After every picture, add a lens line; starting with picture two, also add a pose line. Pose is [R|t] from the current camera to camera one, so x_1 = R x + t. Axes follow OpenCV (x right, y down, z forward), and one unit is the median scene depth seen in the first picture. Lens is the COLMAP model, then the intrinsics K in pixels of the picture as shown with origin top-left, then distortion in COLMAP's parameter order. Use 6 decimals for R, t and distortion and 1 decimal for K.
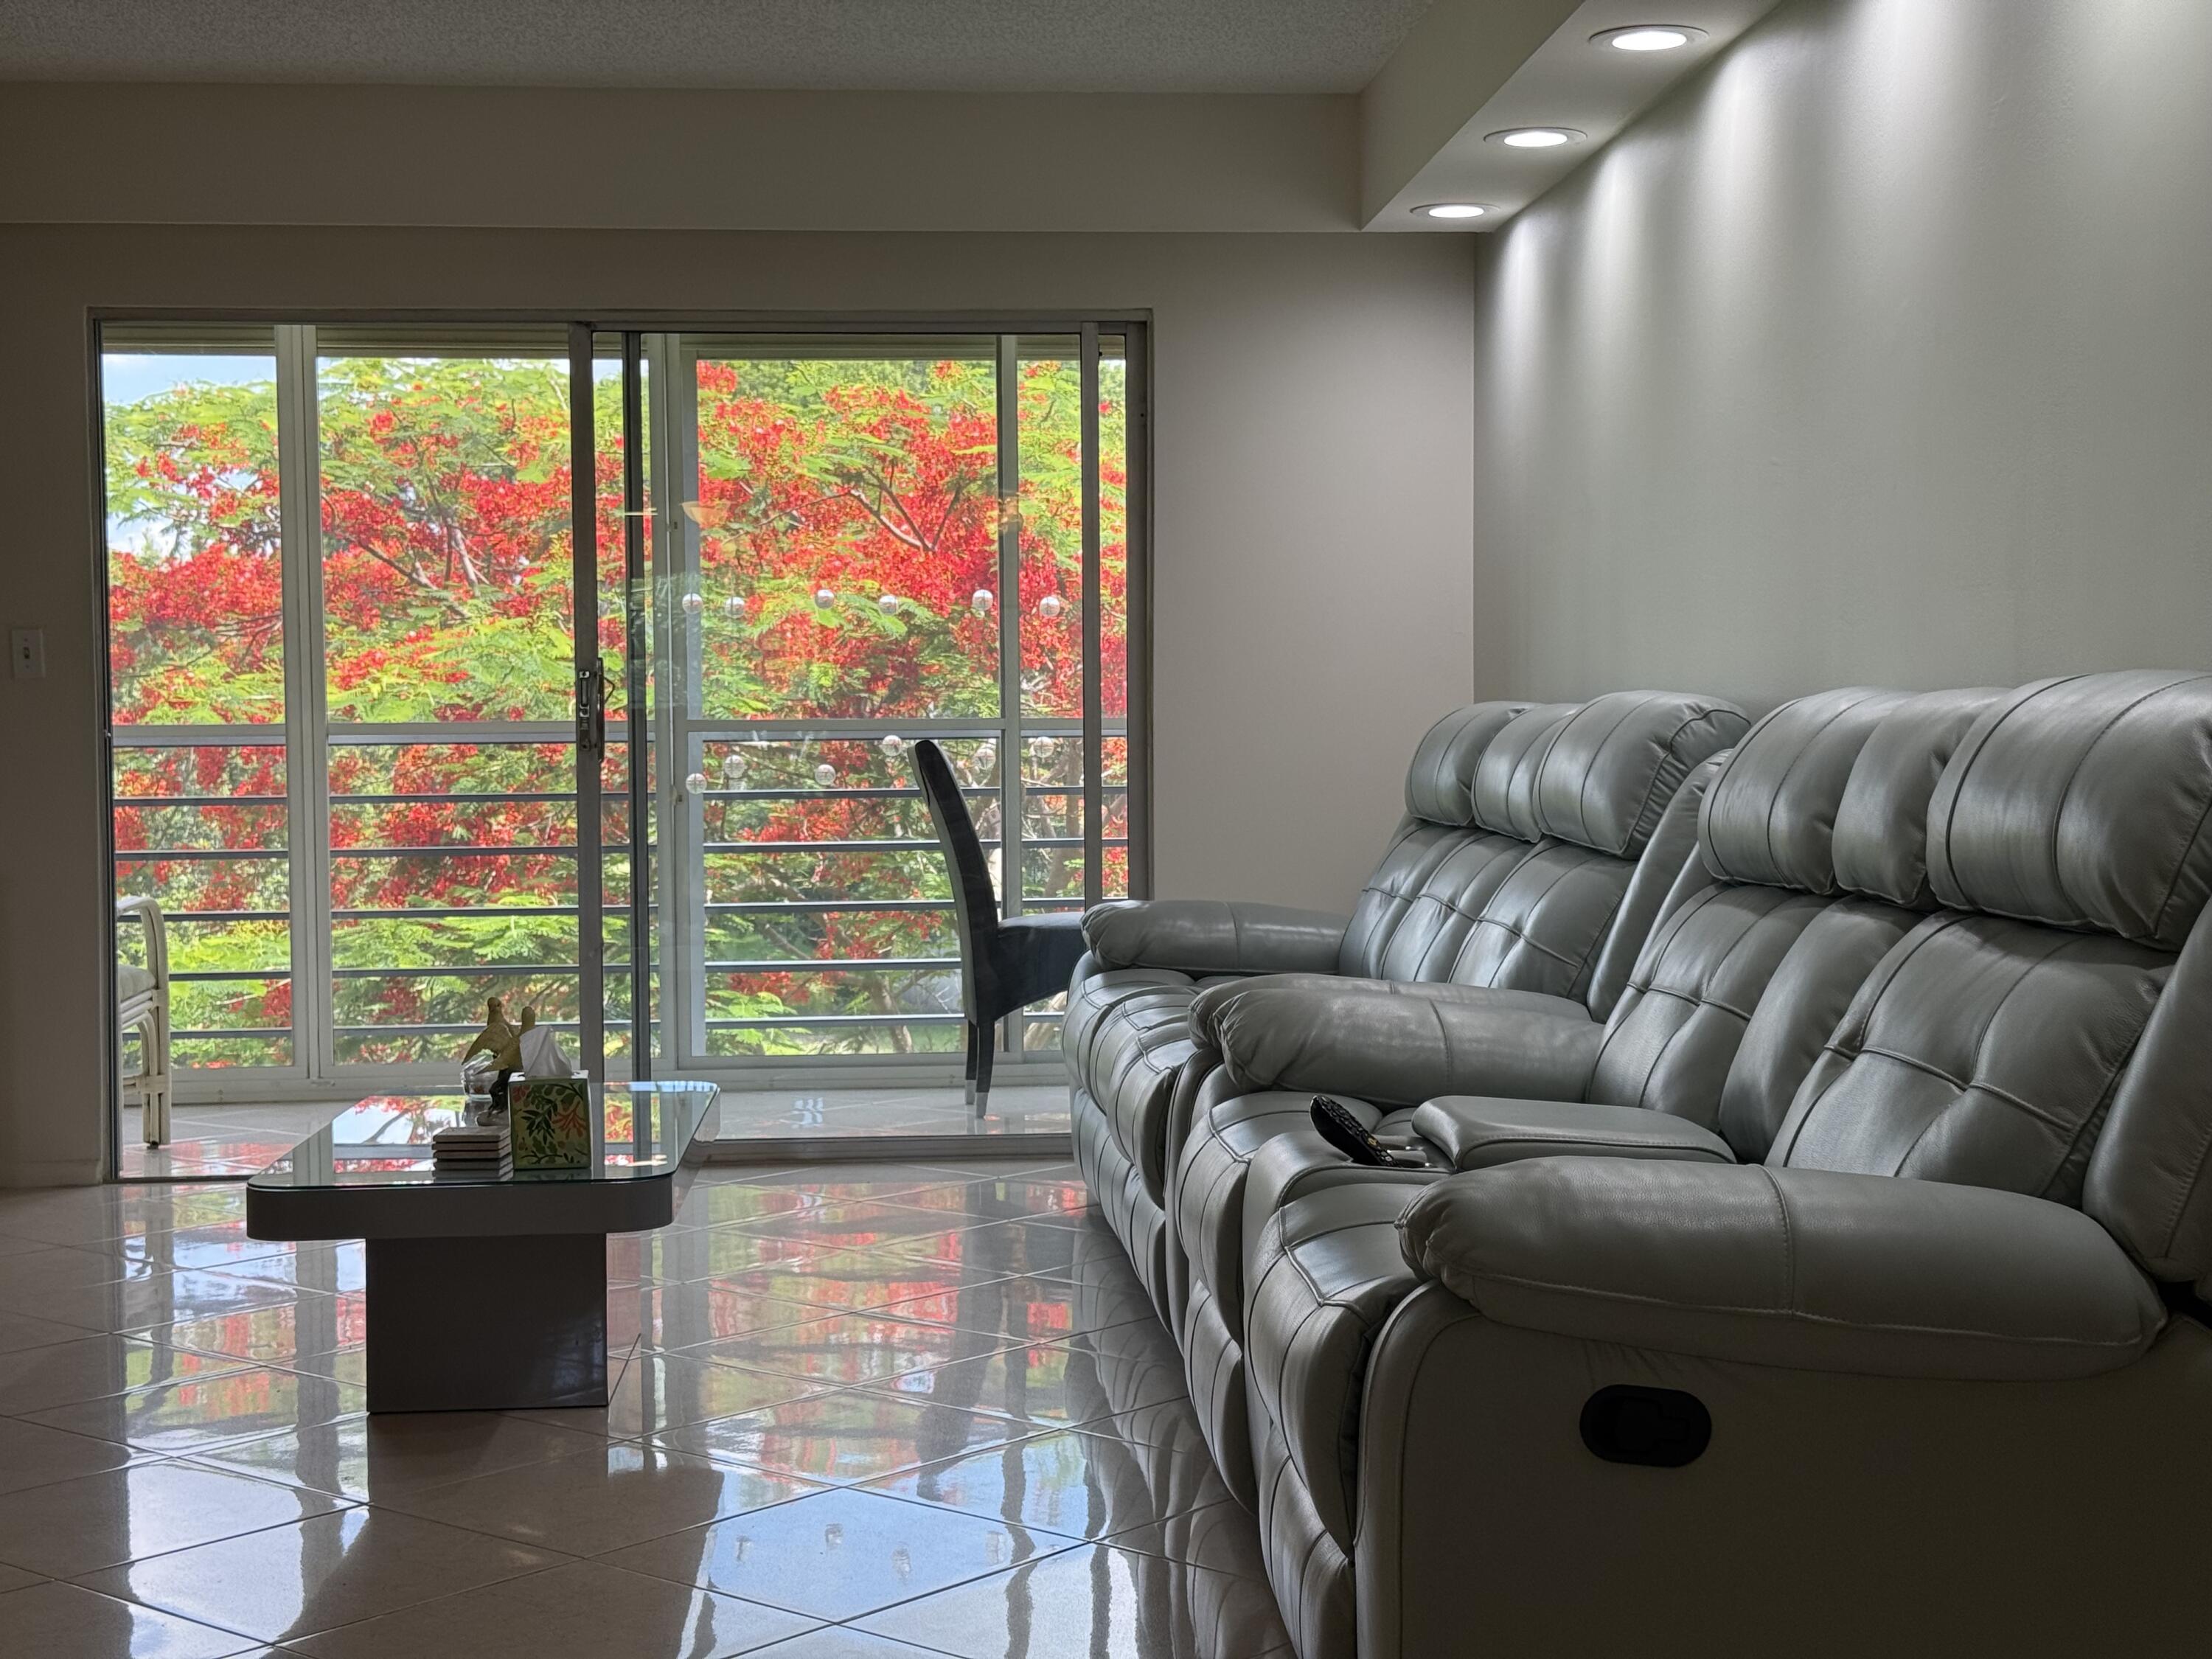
lens RADIAL K [[3035.5, 0, 1058.1], [0, 3035.5, 826.6], [0, 0, 1]] dist [0.161224, -0.093901]
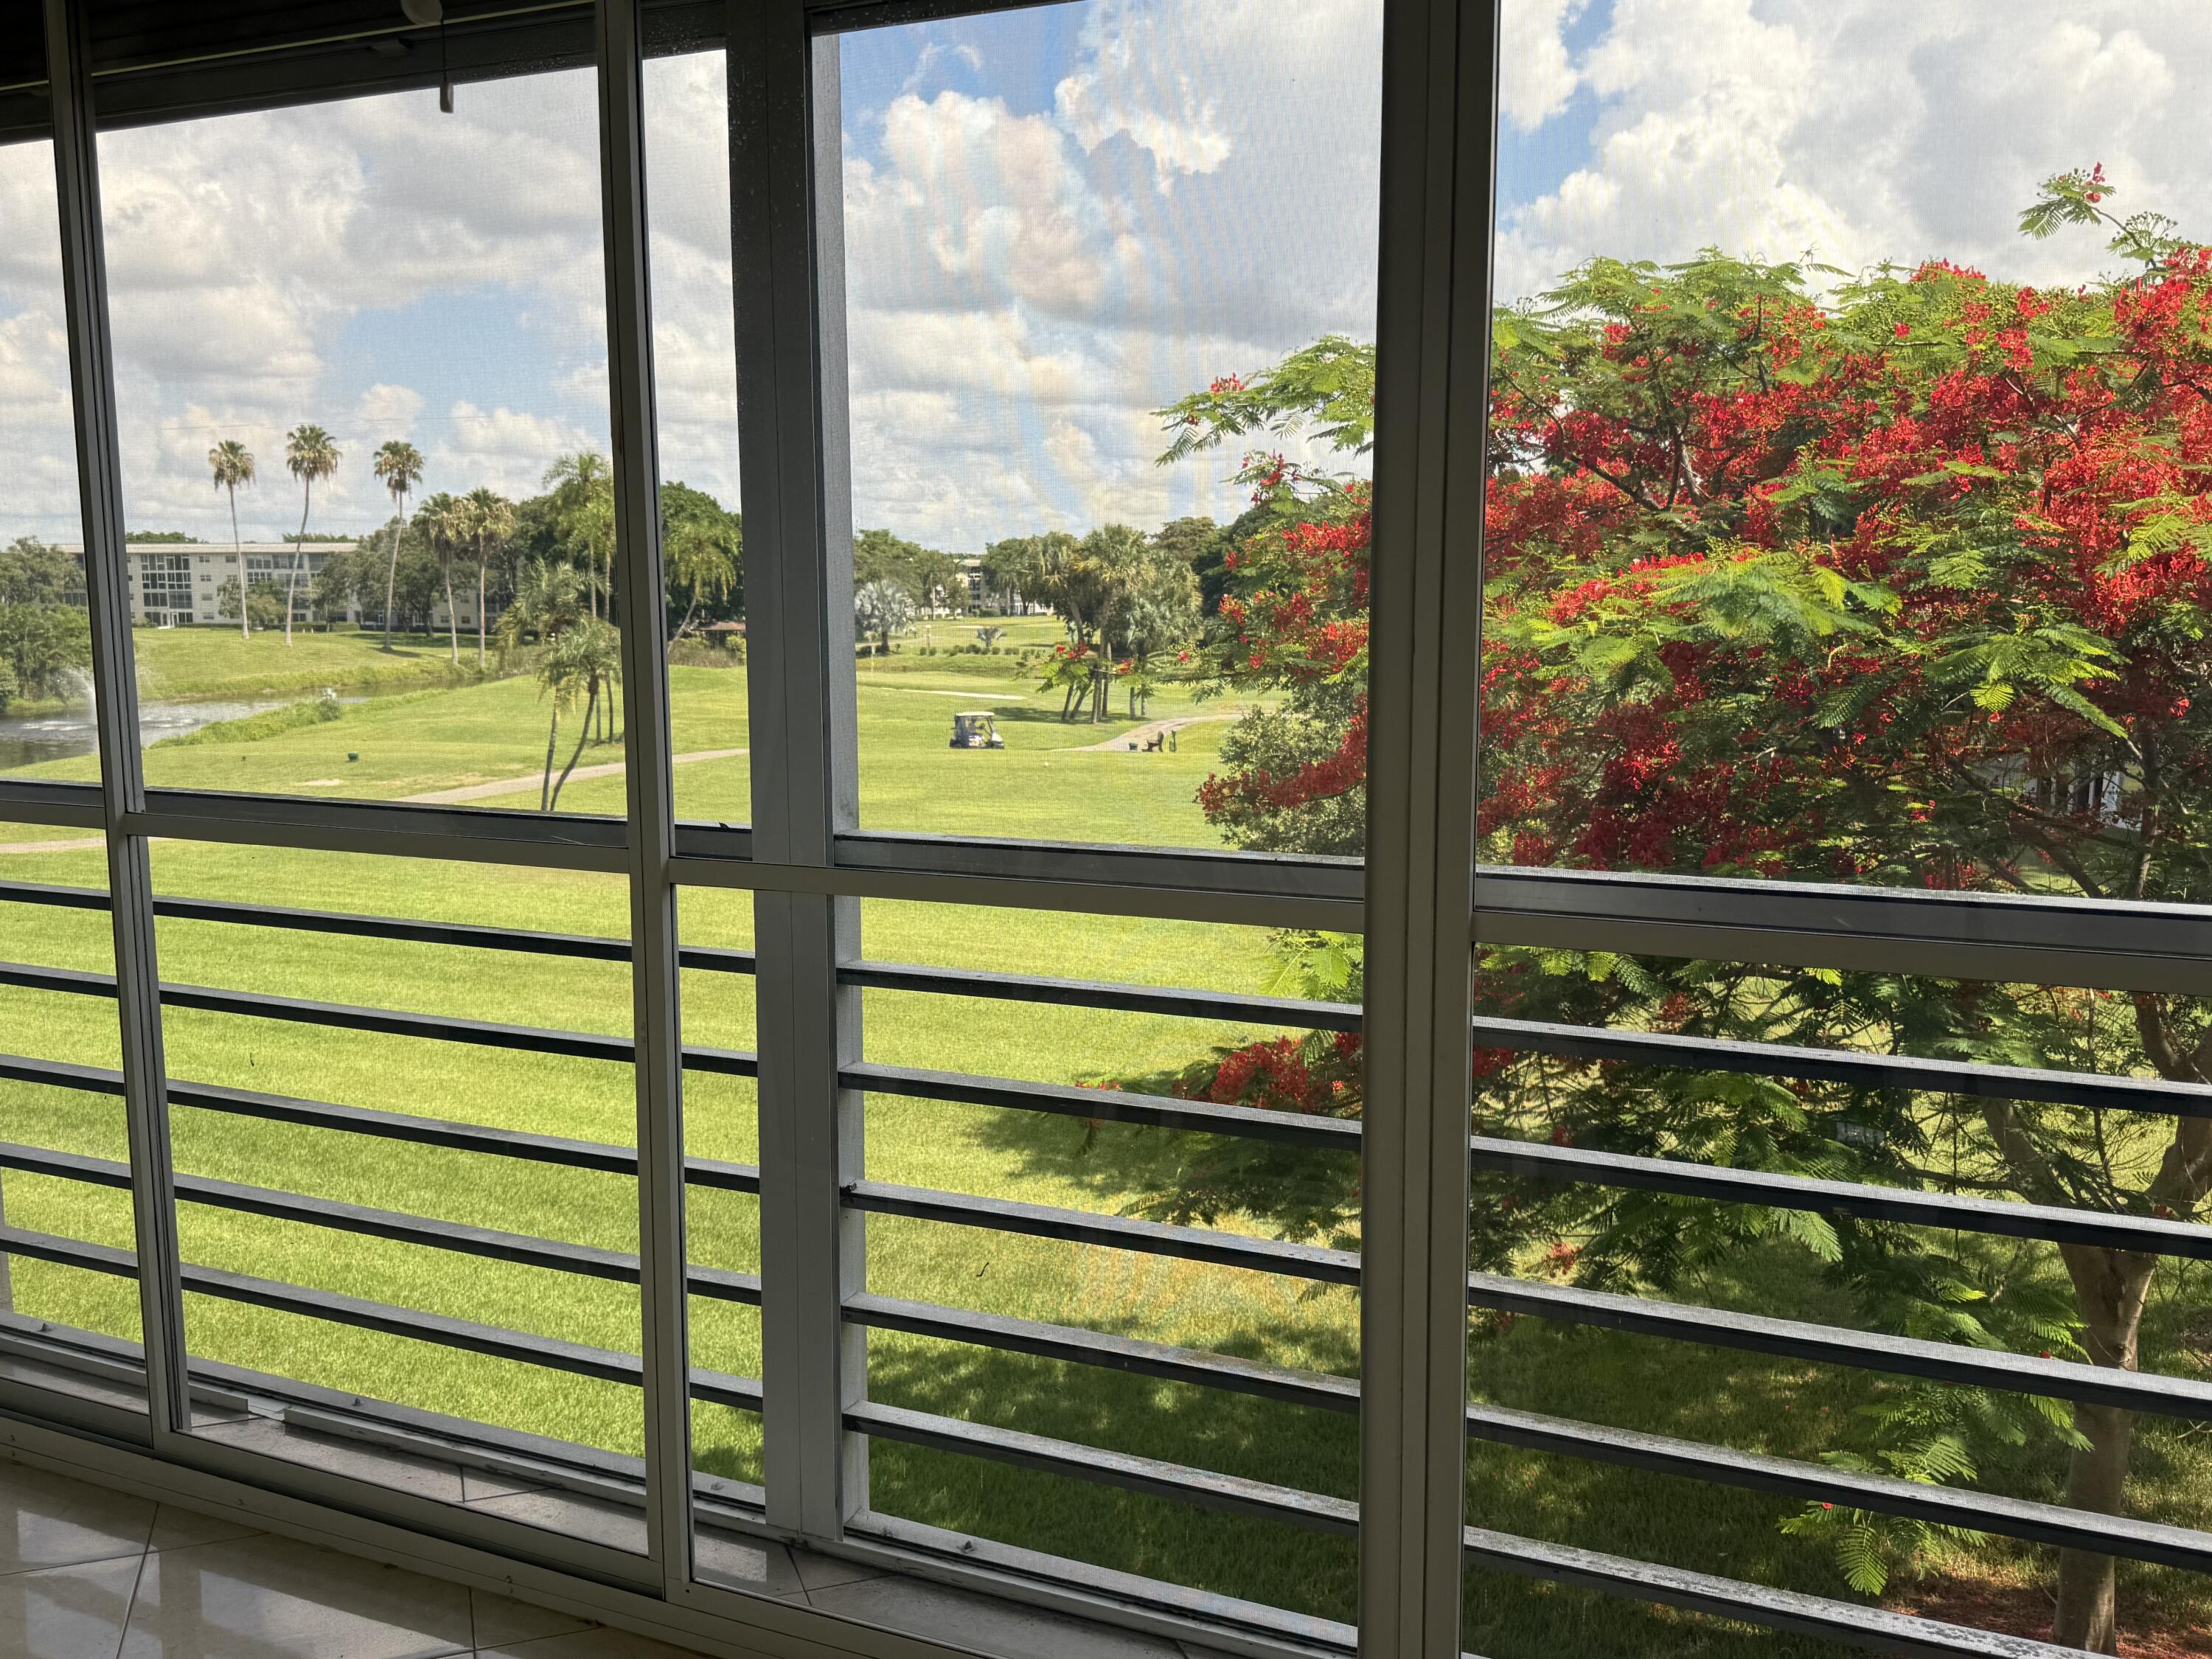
lens RADIAL K [[1792.2, 0, 1116.7], [0, 1792.2, 831.4], [0, 0, 1]] dist [0.143116, -0.265951]
pose [[0.887868, 0.064415, -0.455567, -0.067190], [-0.015134, 0.993704, 0.111008, -0.028248], [0.459850, -0.091666, 0.883253, 0.306892]]
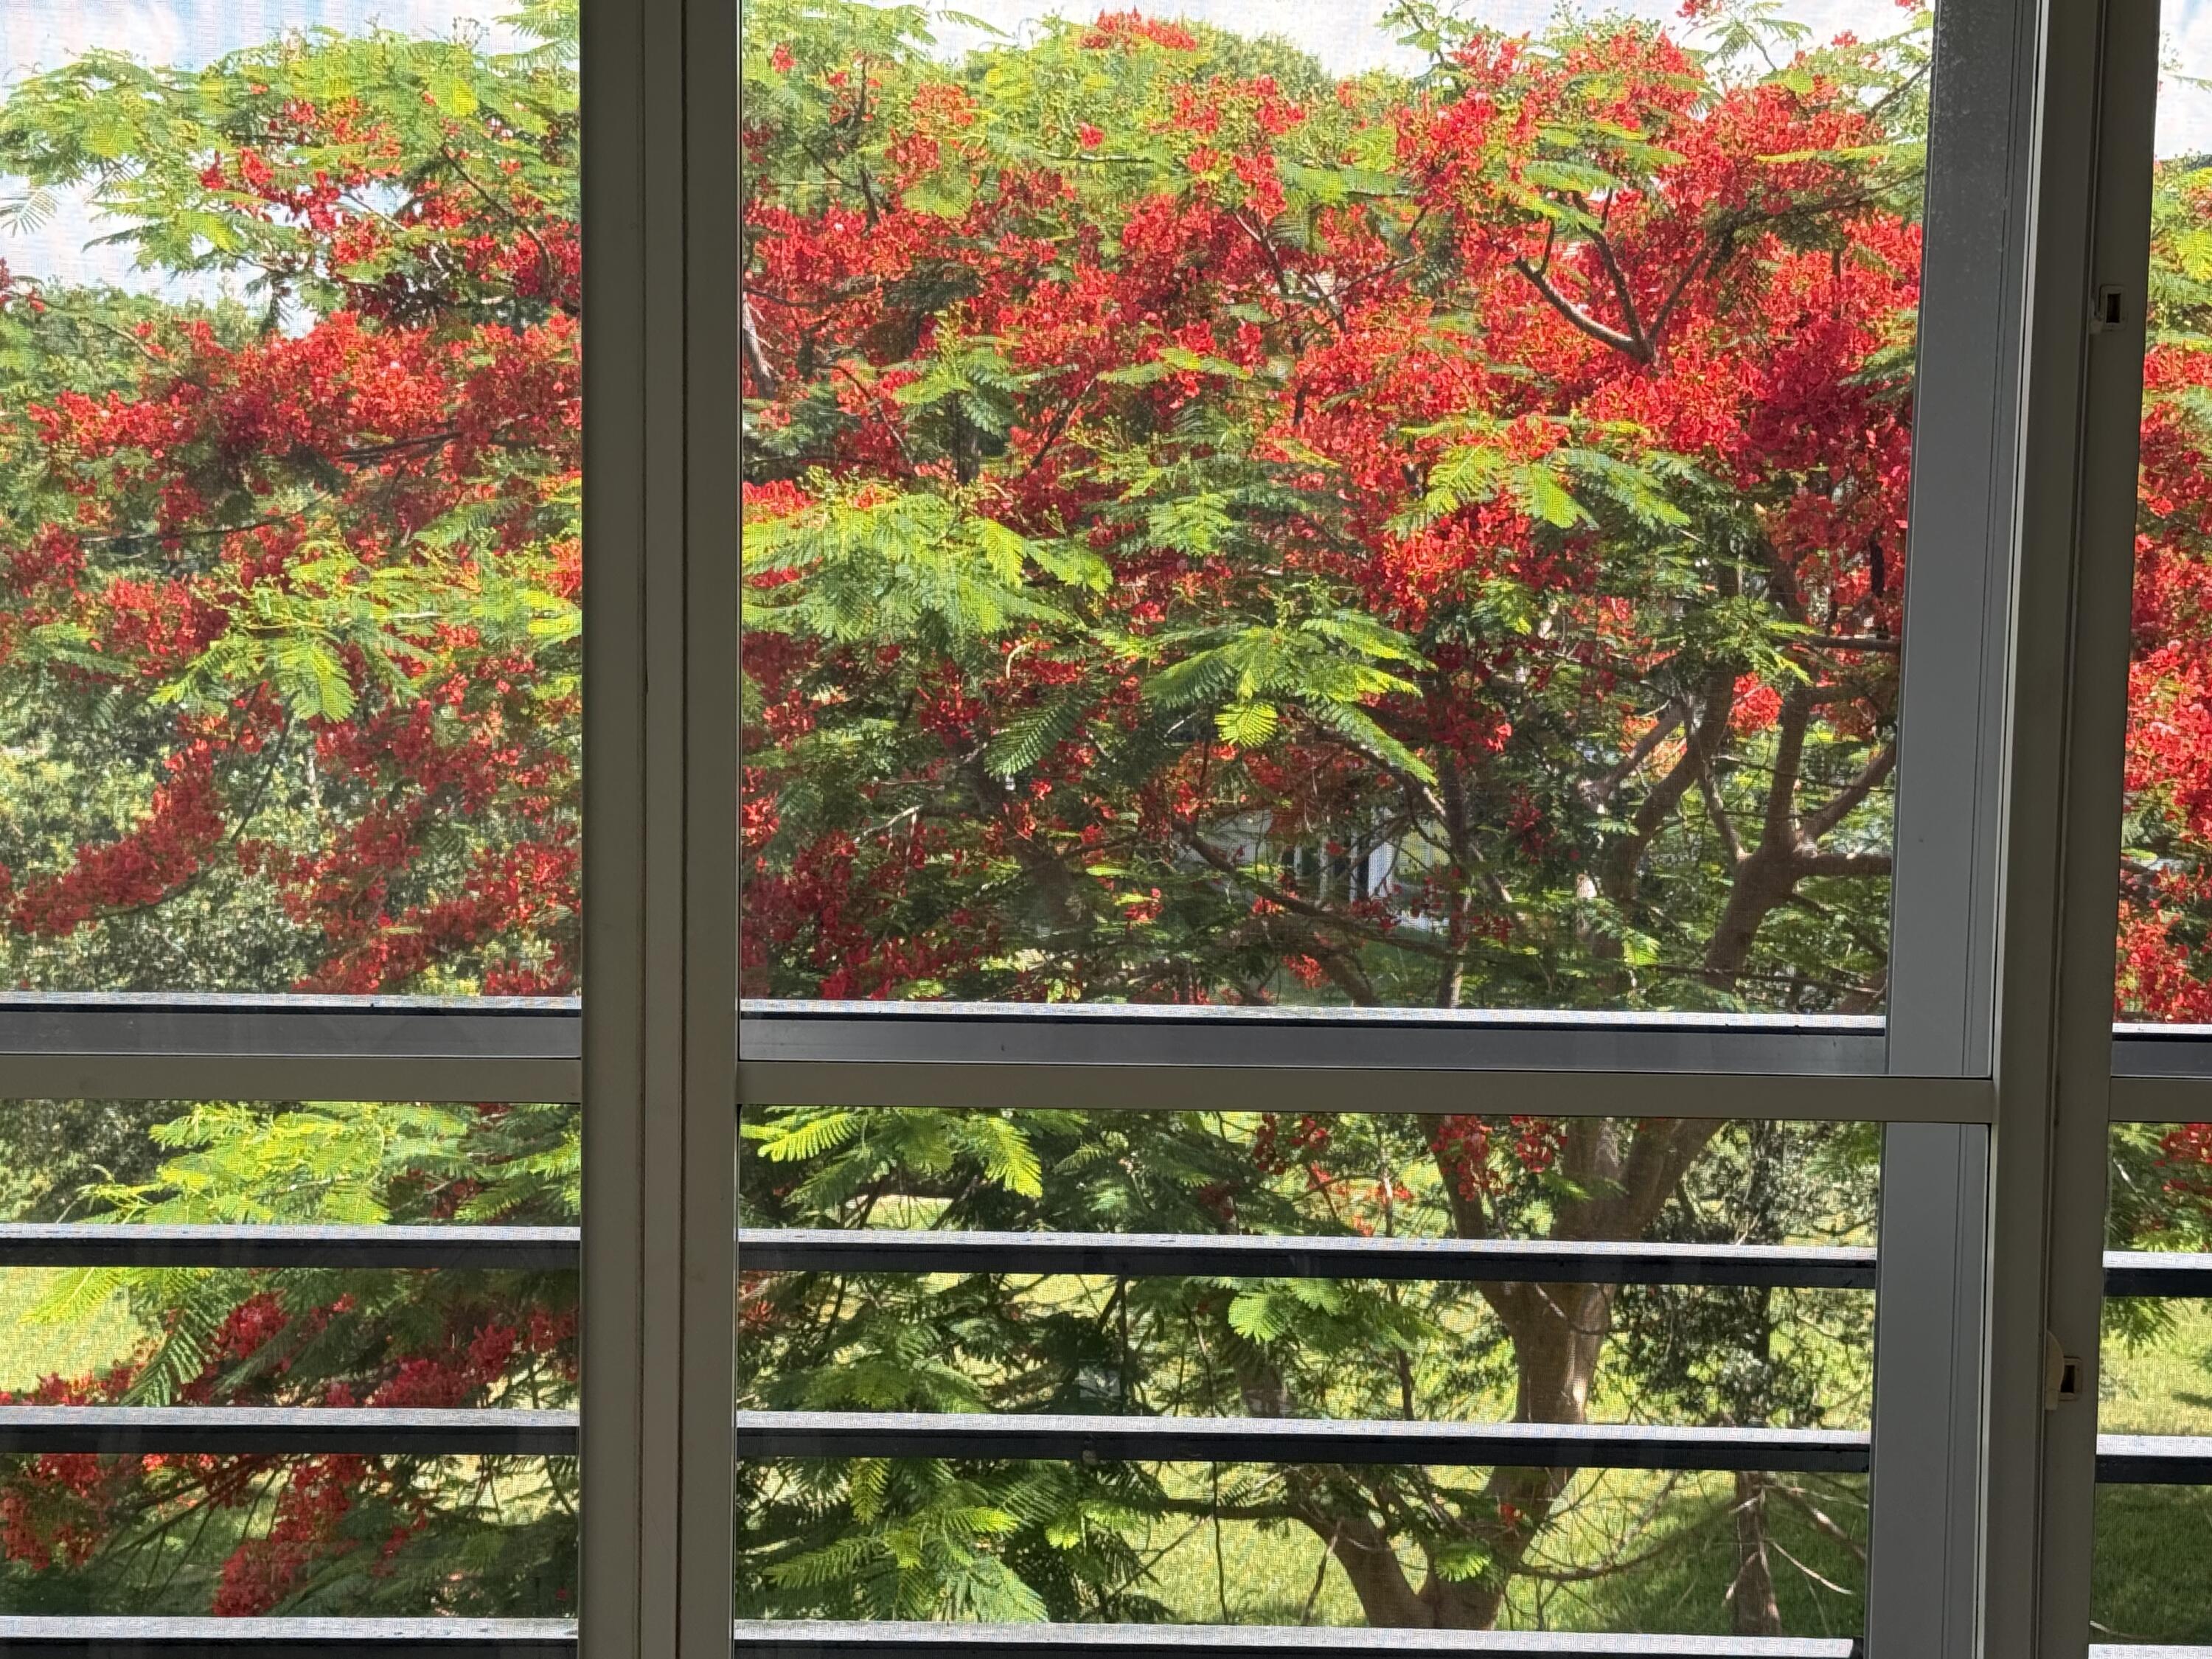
lens RADIAL K [[3510.6, 0, 1106.0], [0, 3510.6, 829.5], [0, 0, 1]] dist [-0.027876, 0.819260]
pose [[0.998200, 0.027705, -0.053186, -0.072793], [-0.024389, 0.997777, 0.062020, -0.030562], [0.054786, -0.060611, 0.996657, 0.269725]]
